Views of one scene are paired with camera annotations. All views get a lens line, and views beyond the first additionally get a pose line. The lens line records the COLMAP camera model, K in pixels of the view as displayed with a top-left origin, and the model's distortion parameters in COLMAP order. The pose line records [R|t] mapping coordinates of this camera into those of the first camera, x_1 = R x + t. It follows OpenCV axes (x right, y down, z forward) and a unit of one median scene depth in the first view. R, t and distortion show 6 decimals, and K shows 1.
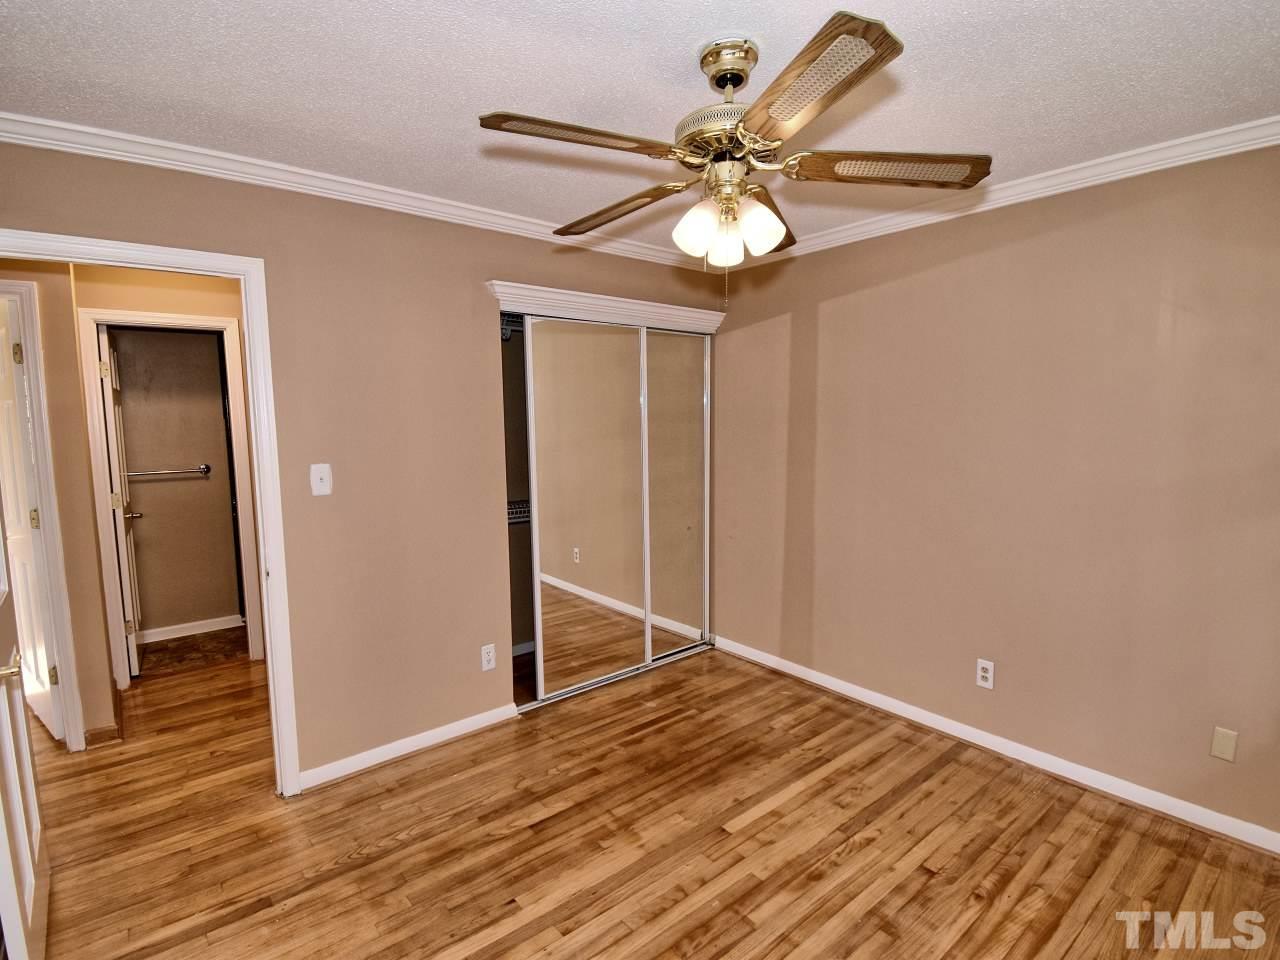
lens RADIAL K [[641.6, 0, 647.3], [0, 641.6, 477.8], [0, 0, 1]] dist [0.018448, -0.026504]
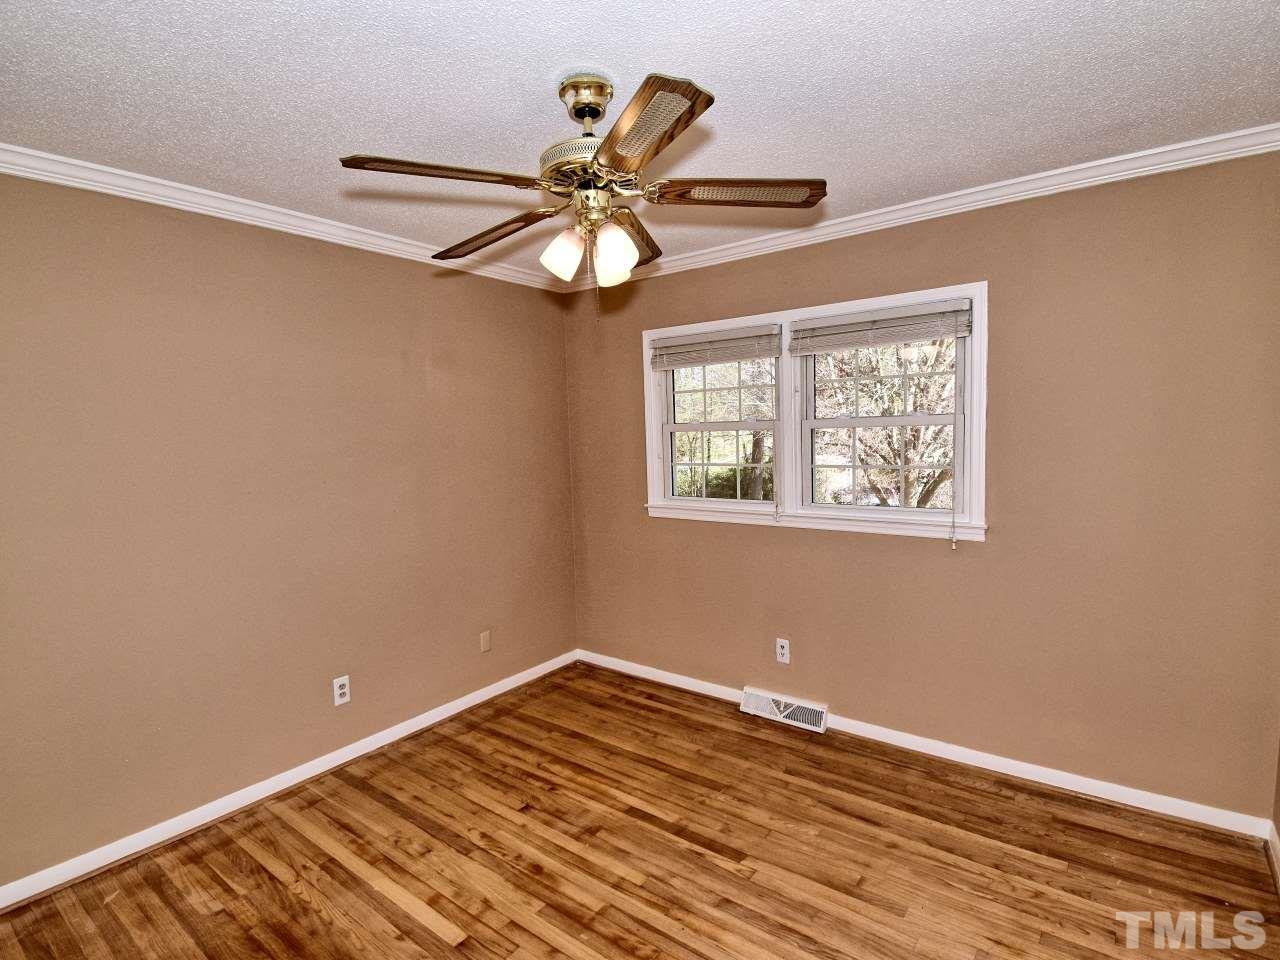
lens RADIAL K [[641.6, 0, 647.3], [0, 641.6, 477.8], [0, 0, 1]] dist [0.018448, -0.026504]
pose [[-0.234740, -0.067315, 0.969724, -0.671928], [0.115749, 0.988566, 0.096642, -0.088223], [-0.965142, 0.134930, -0.224265, 0.853063]]
